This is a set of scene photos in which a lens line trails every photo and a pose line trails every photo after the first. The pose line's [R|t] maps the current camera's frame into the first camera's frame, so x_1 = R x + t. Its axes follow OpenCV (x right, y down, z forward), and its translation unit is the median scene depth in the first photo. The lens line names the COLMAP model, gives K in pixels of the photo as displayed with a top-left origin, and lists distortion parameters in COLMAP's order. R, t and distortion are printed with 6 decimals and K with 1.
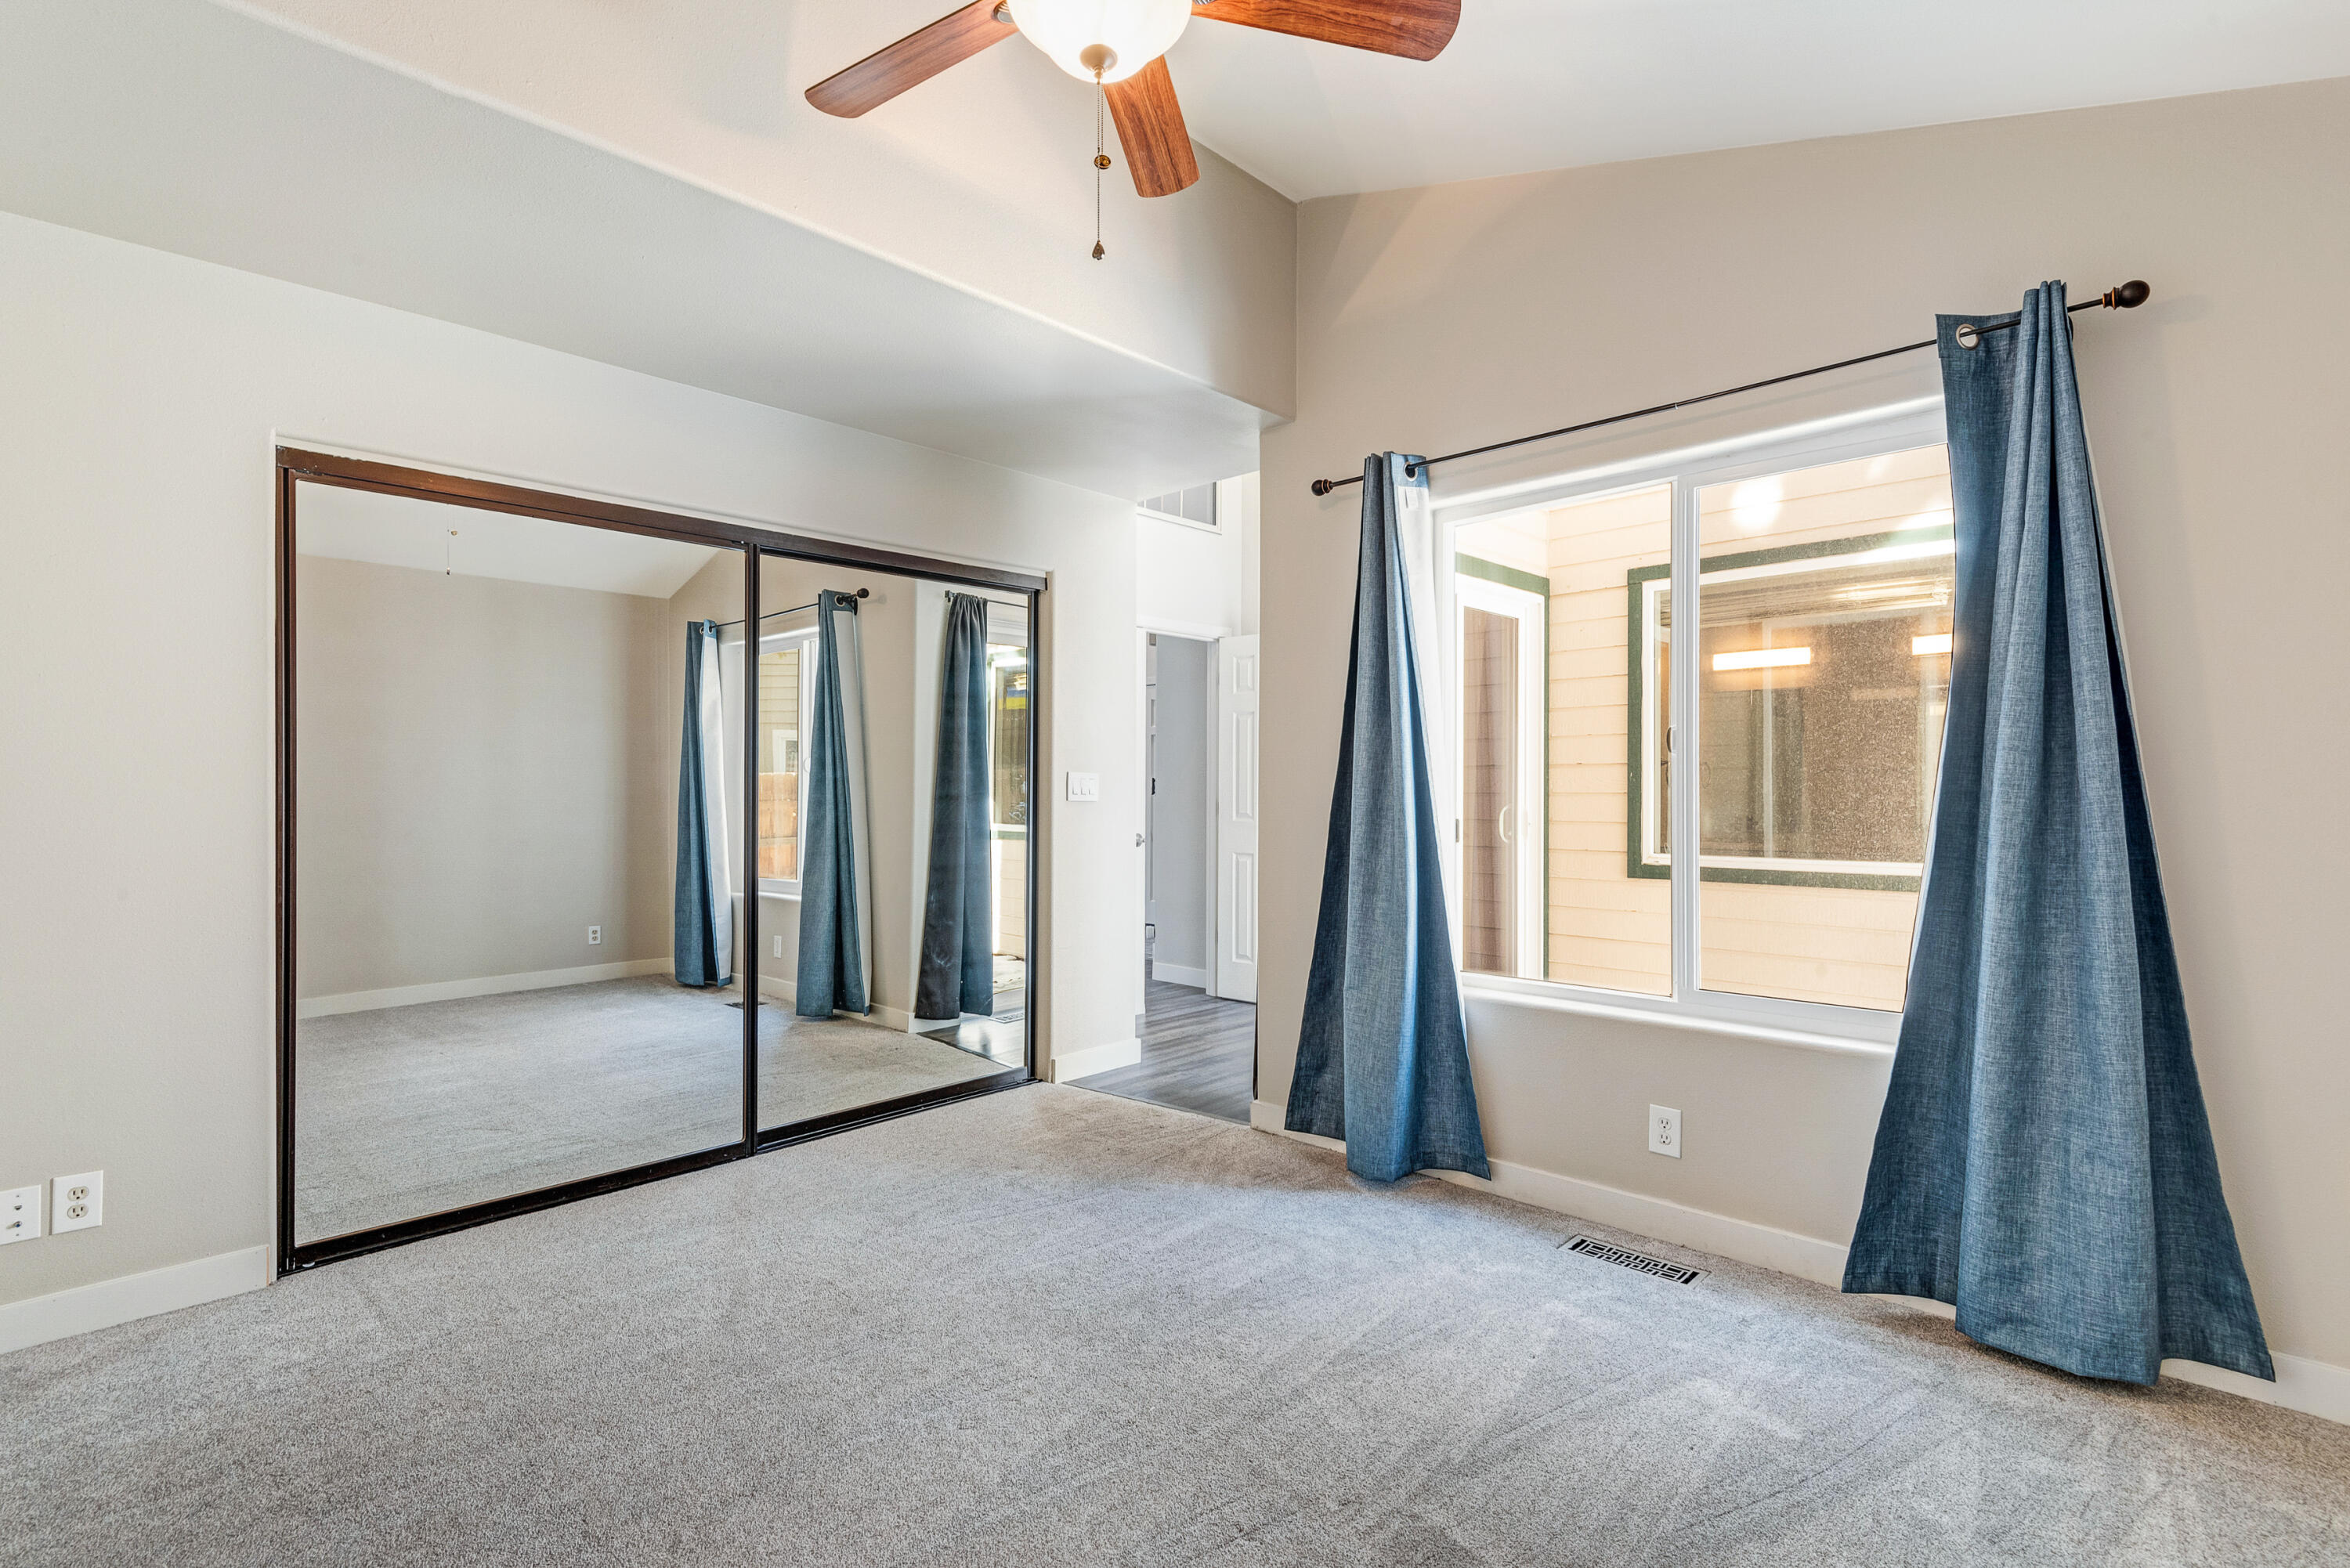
lens RADIAL K [[1091.2, 0, 1174.9], [0, 1091.2, 780.3], [0, 0, 1]] dist [-0.000705, -0.000180]
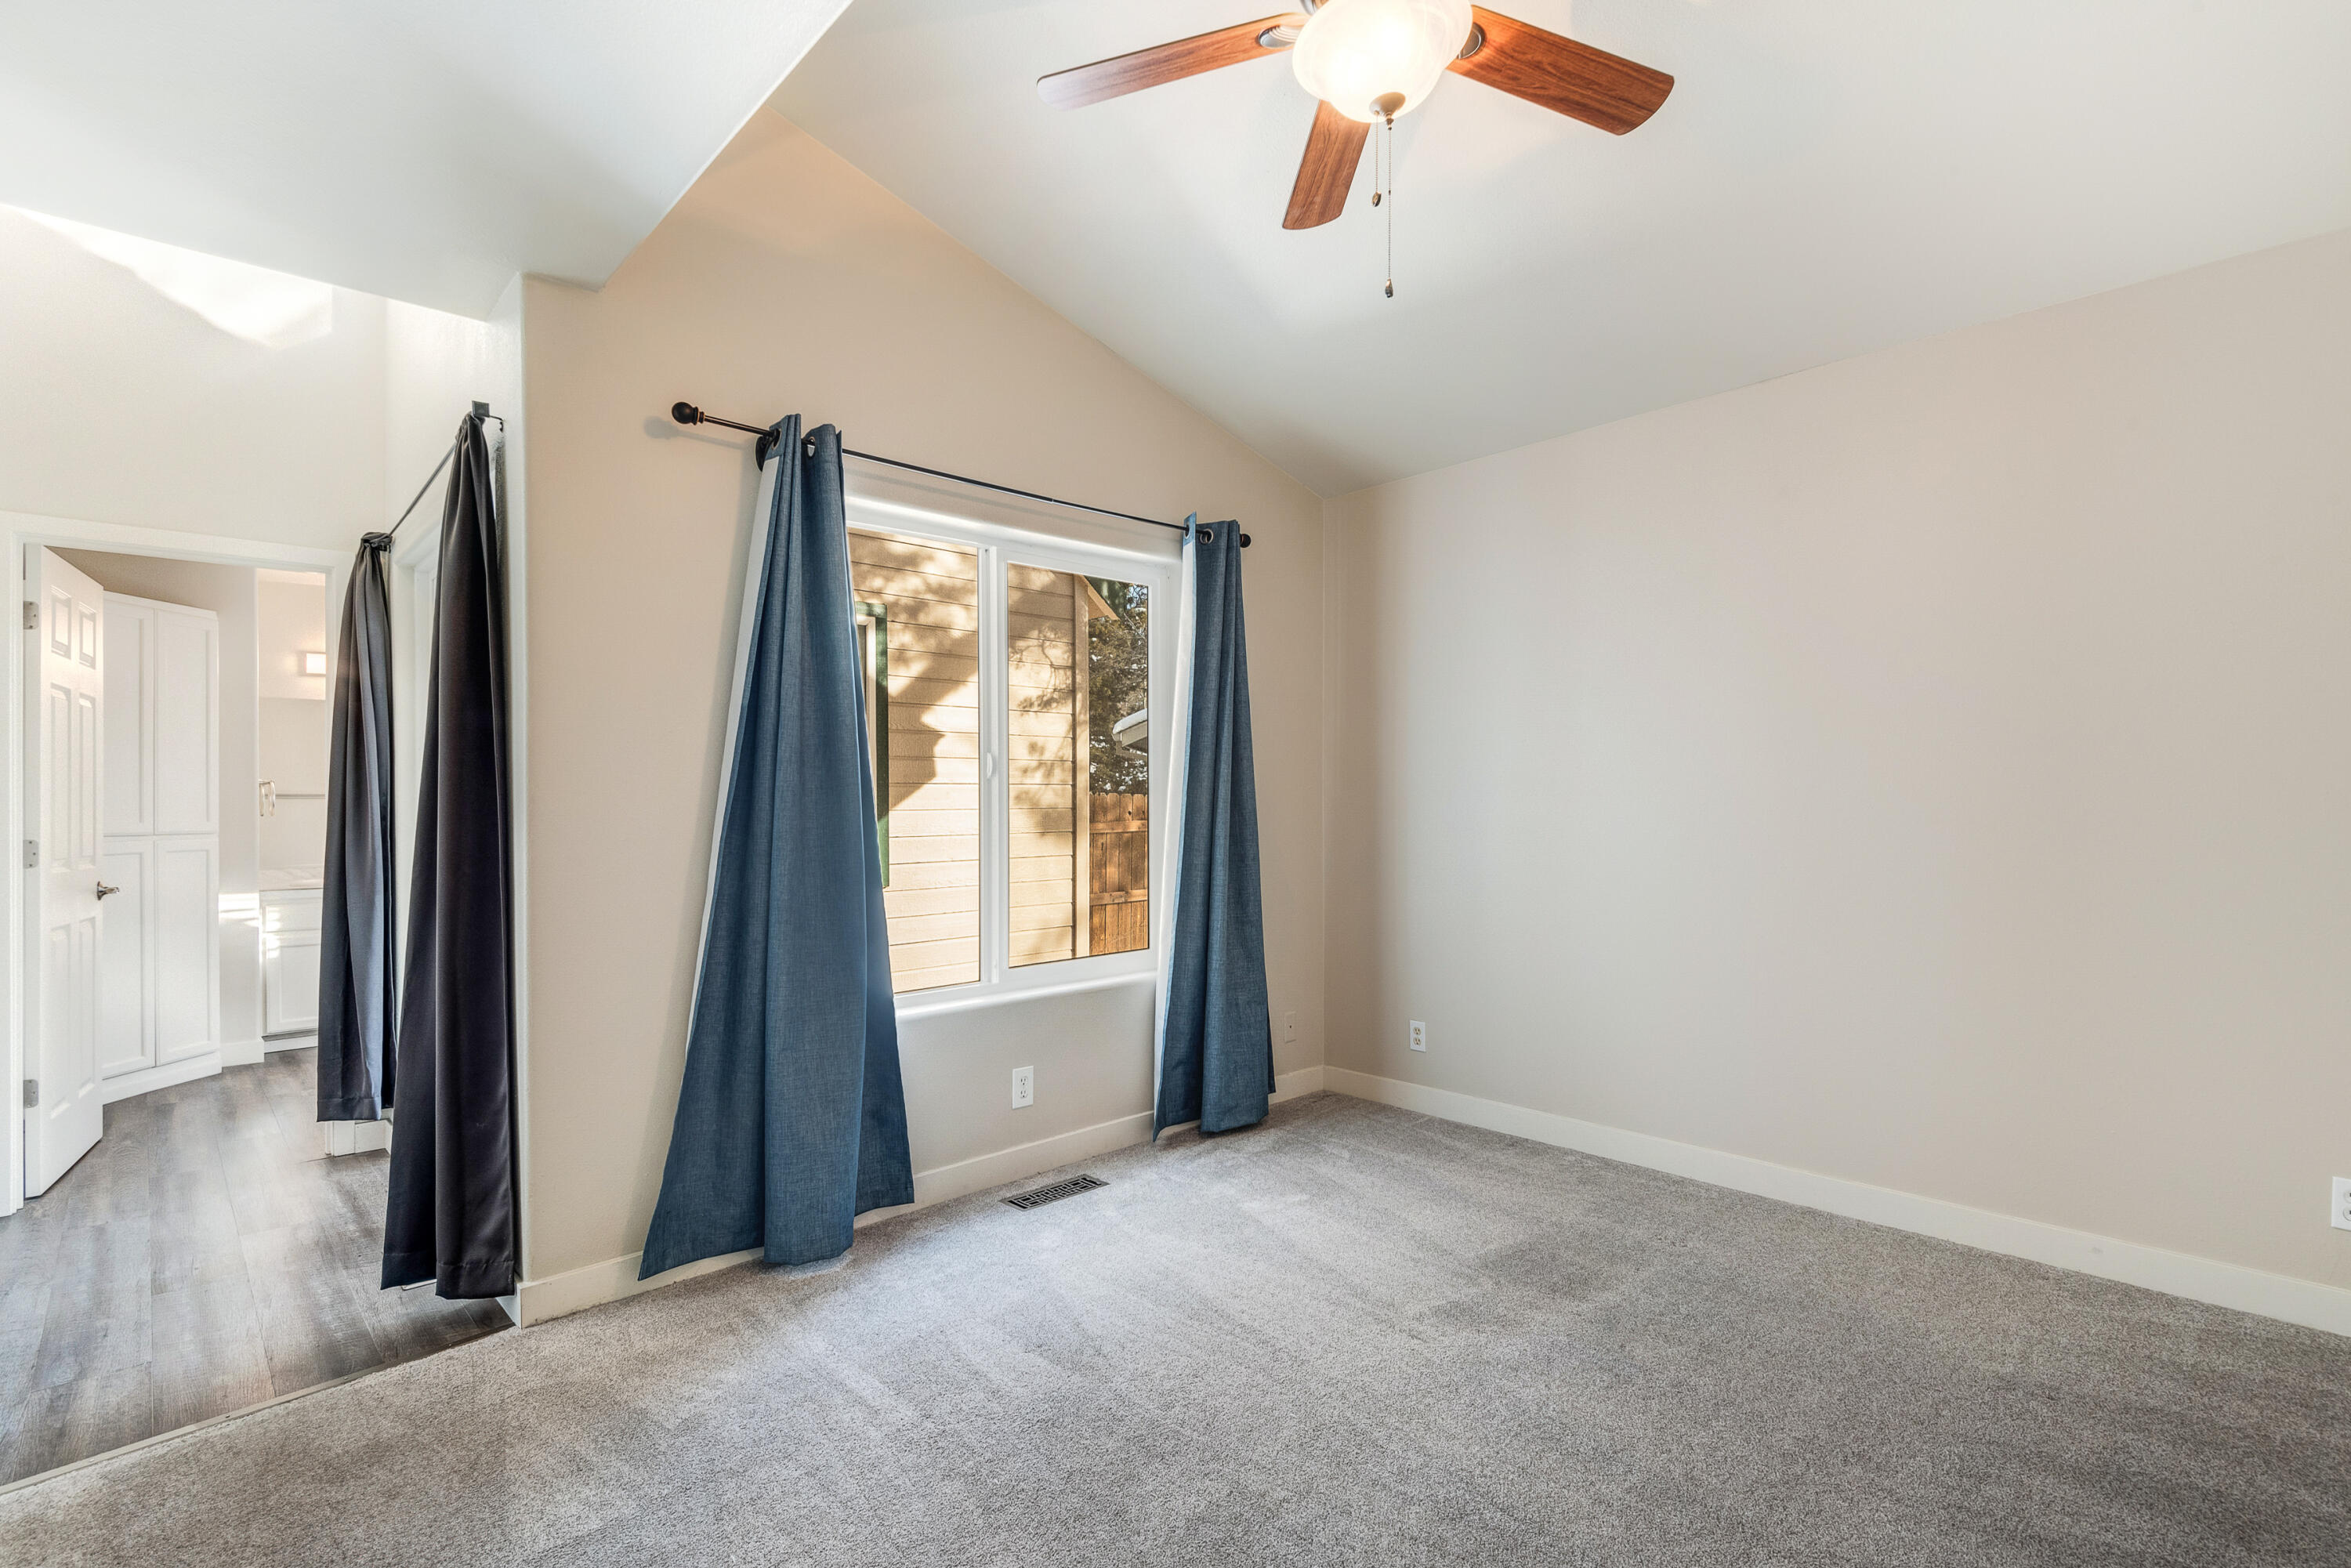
lens RADIAL K [[1083.5, 0, 1178.2], [0, 1083.5, 800.3], [0, 0, 1]] dist [0.022852, -0.000278]
pose [[0.066493, 0.003415, 0.997781, -0.744818], [-0.003020, 0.999990, -0.003221, 0.004786], [-0.997782, -0.002799, 0.066503, 0.743661]]
